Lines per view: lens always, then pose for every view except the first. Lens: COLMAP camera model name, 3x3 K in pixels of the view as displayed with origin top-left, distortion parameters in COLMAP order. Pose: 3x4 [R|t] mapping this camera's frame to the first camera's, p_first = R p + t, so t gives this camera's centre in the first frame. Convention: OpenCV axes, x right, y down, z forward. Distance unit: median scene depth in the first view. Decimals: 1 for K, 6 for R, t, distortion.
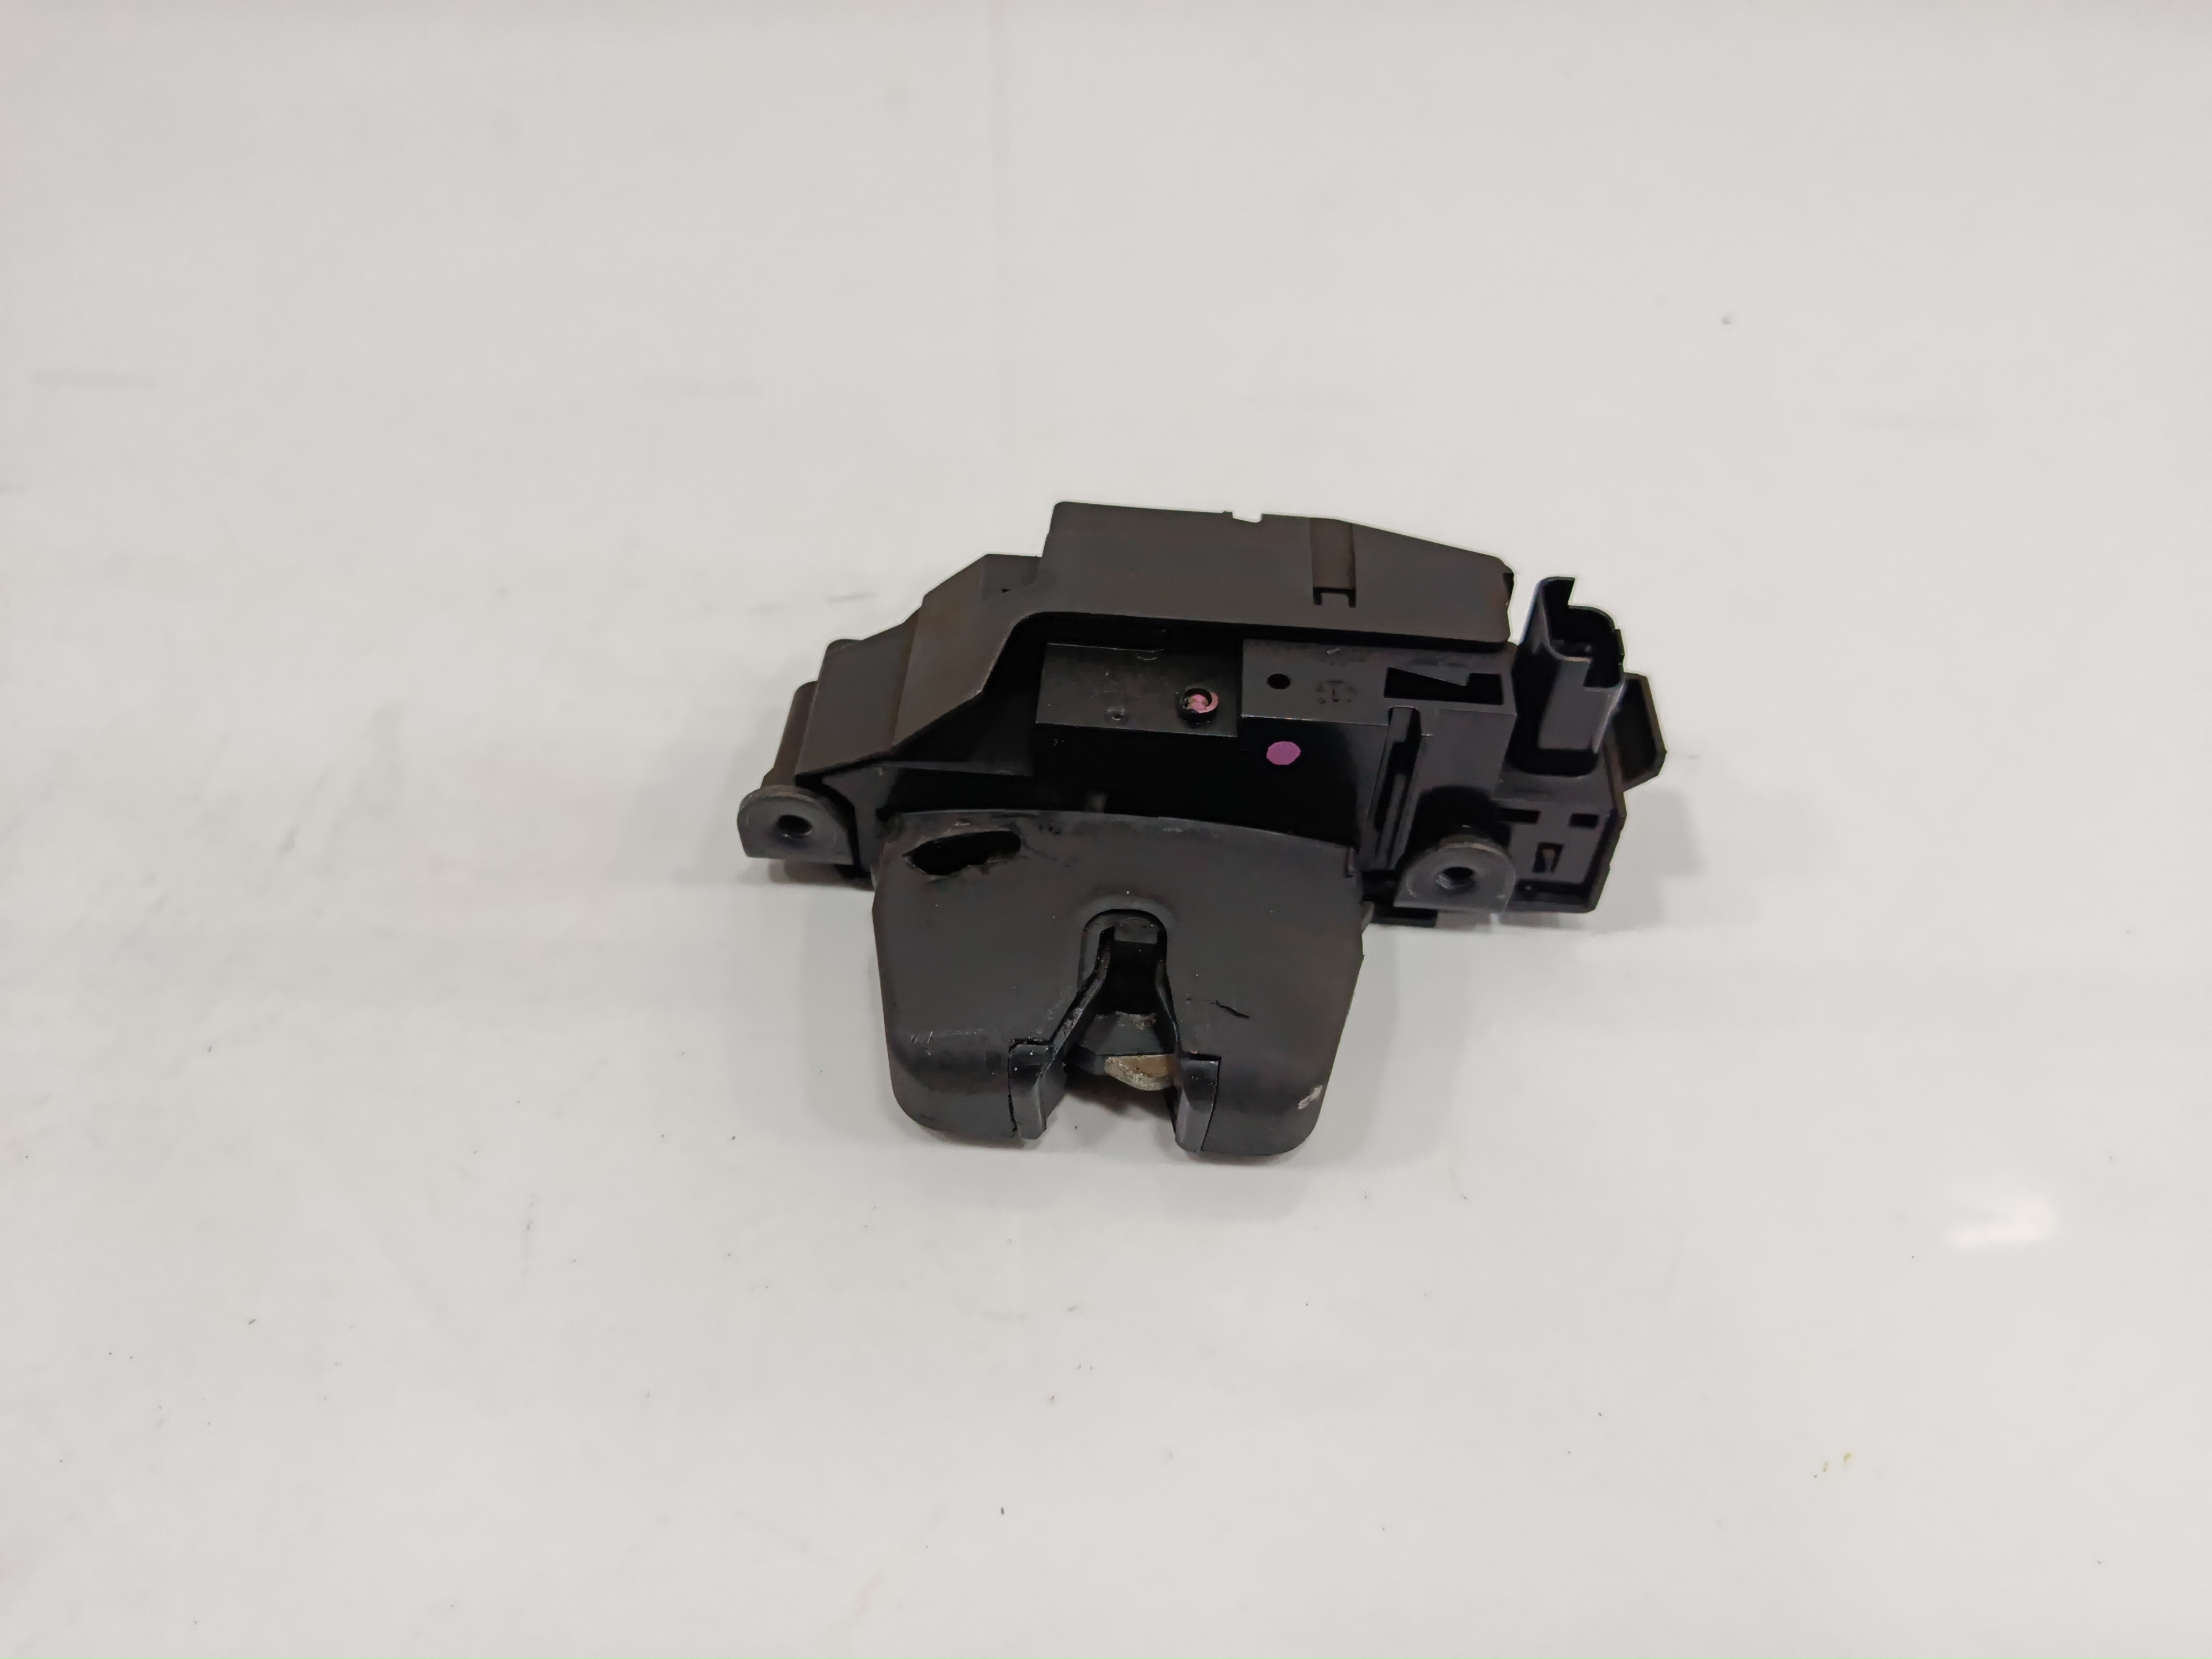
lens RADIAL K [[1554.5, 0, 1105.4], [0, 1554.5, 825.8], [0, 0, 1]] dist [-0.003661, -0.024272]
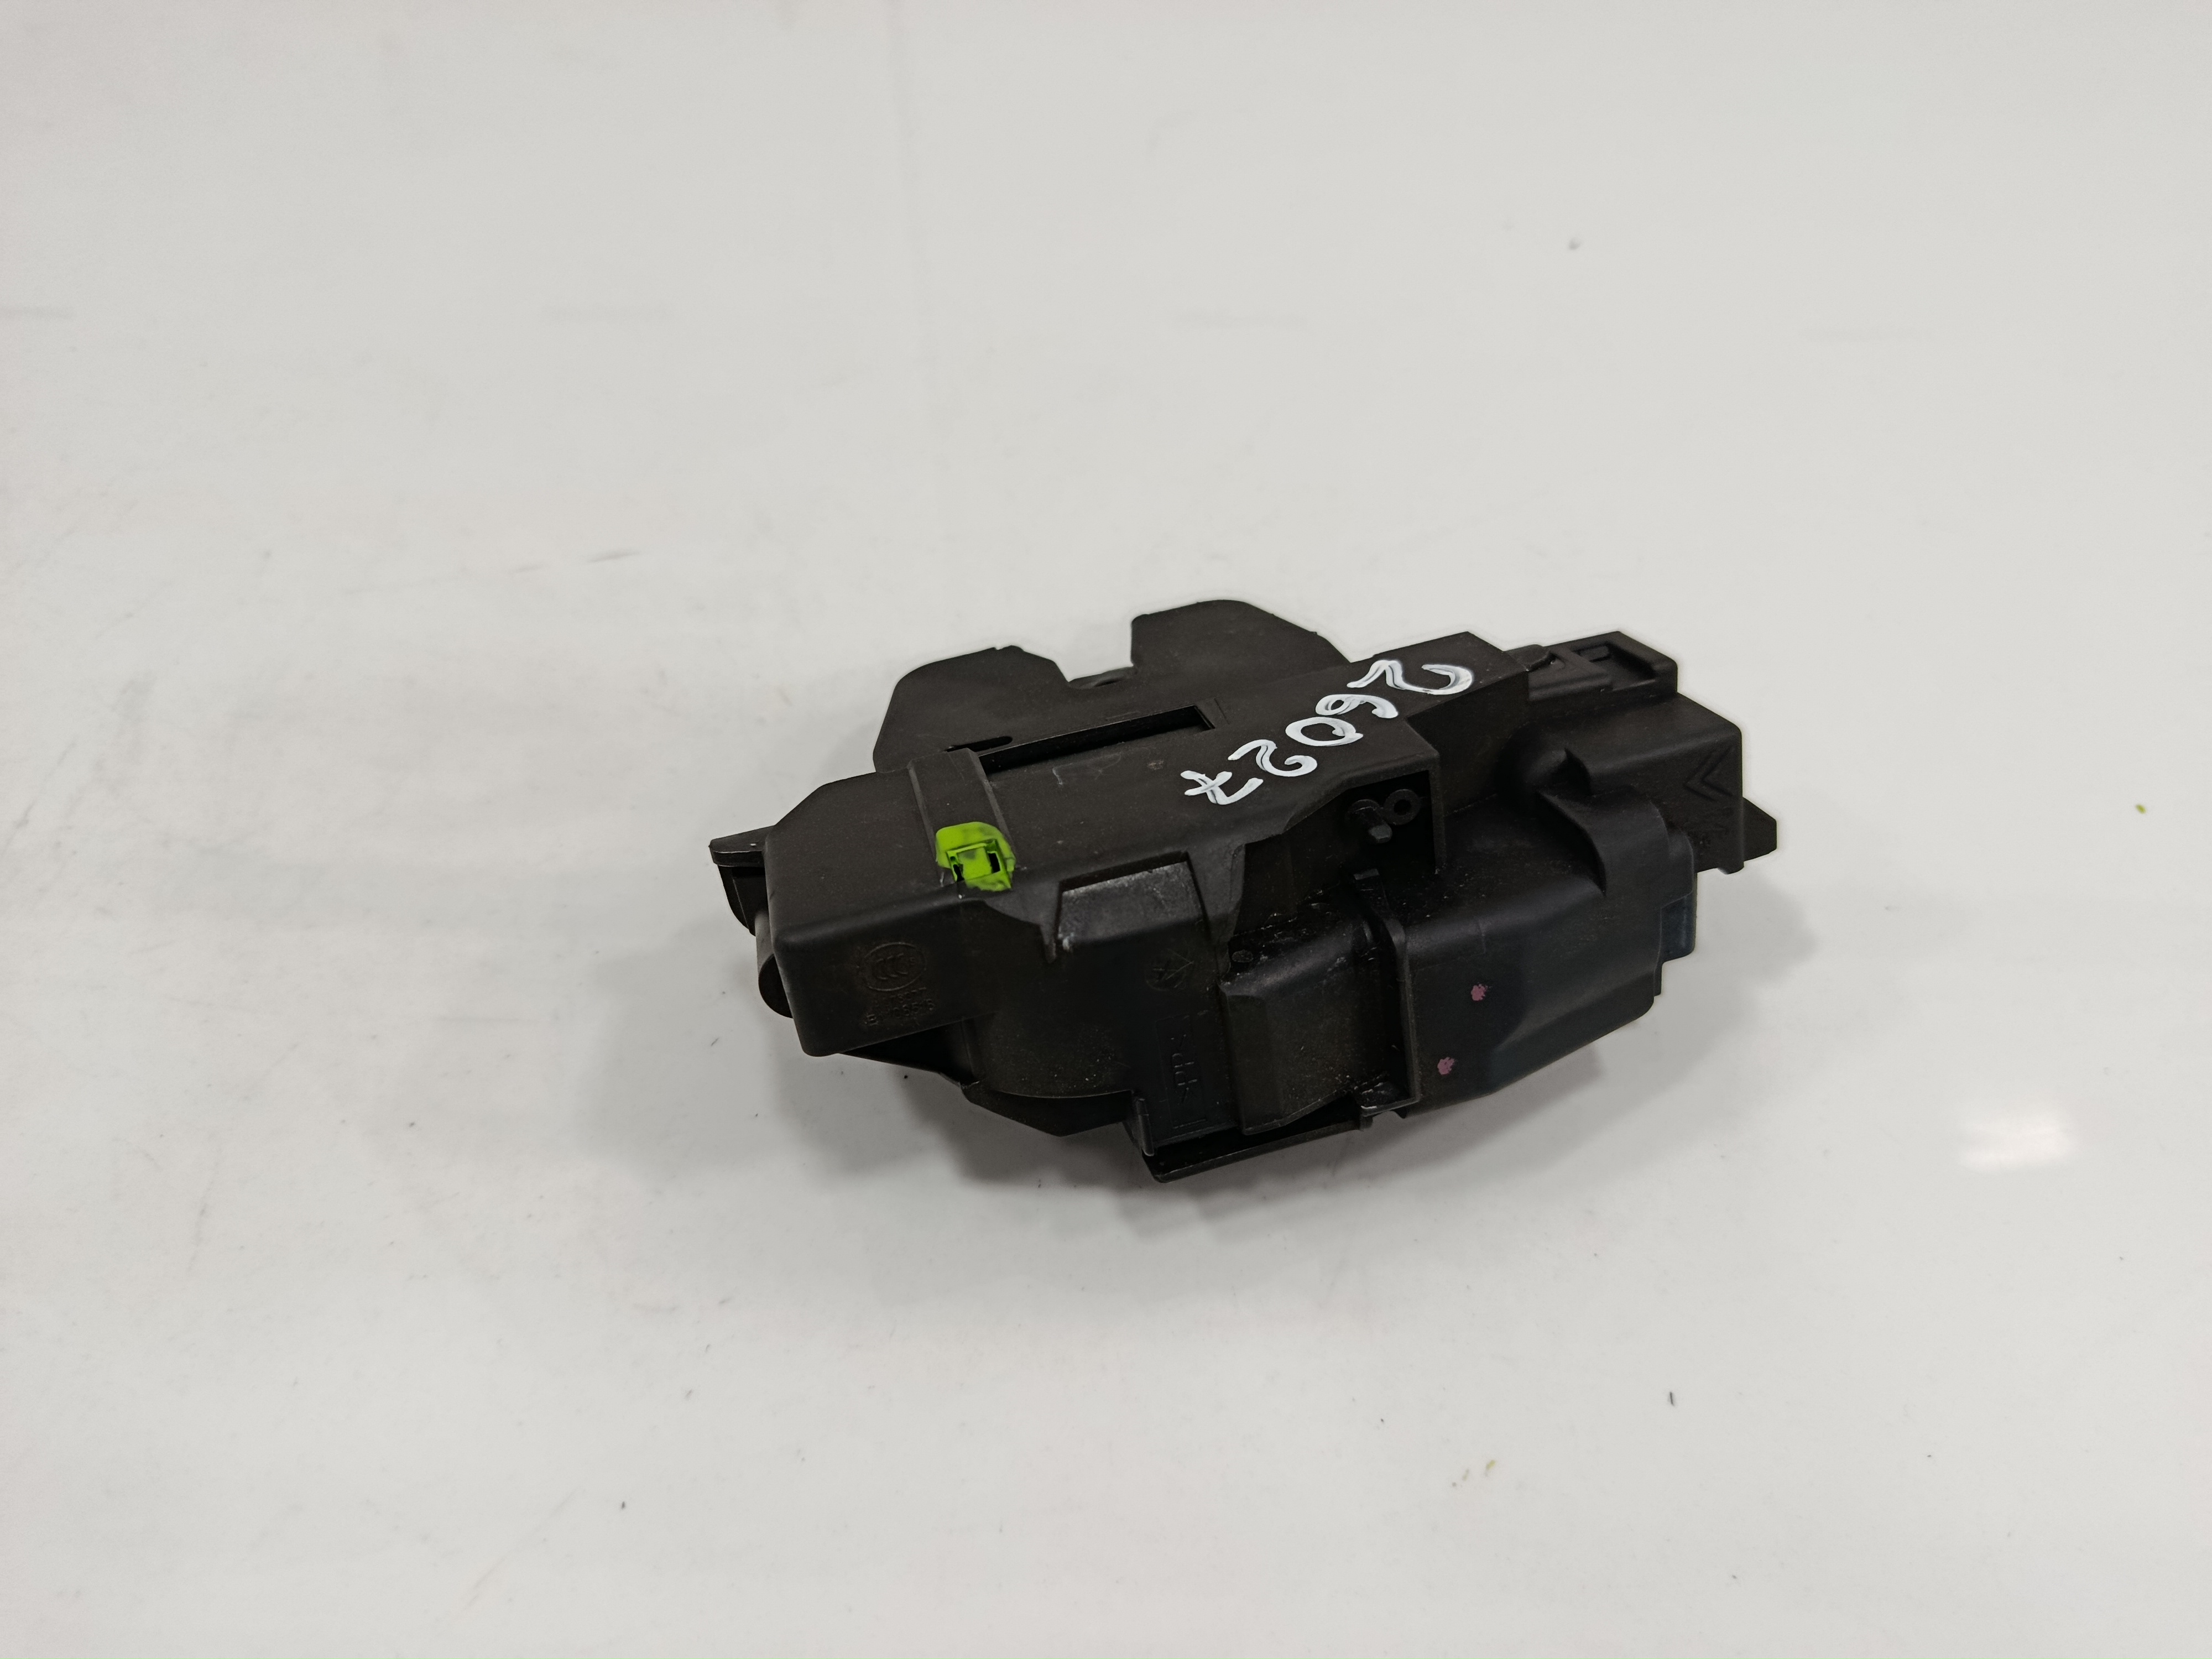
lens RADIAL K [[1554.5, 0, 1107.1], [0, 1554.5, 827.4], [0, 0, 1]] dist [-0.003661, -0.024272]
pose [[0.999199, -0.000848, -0.040005, 0.232105], [0.003543, 0.997722, 0.067360, -0.051441], [0.039857, -0.067448, 0.996926, 0.033043]]
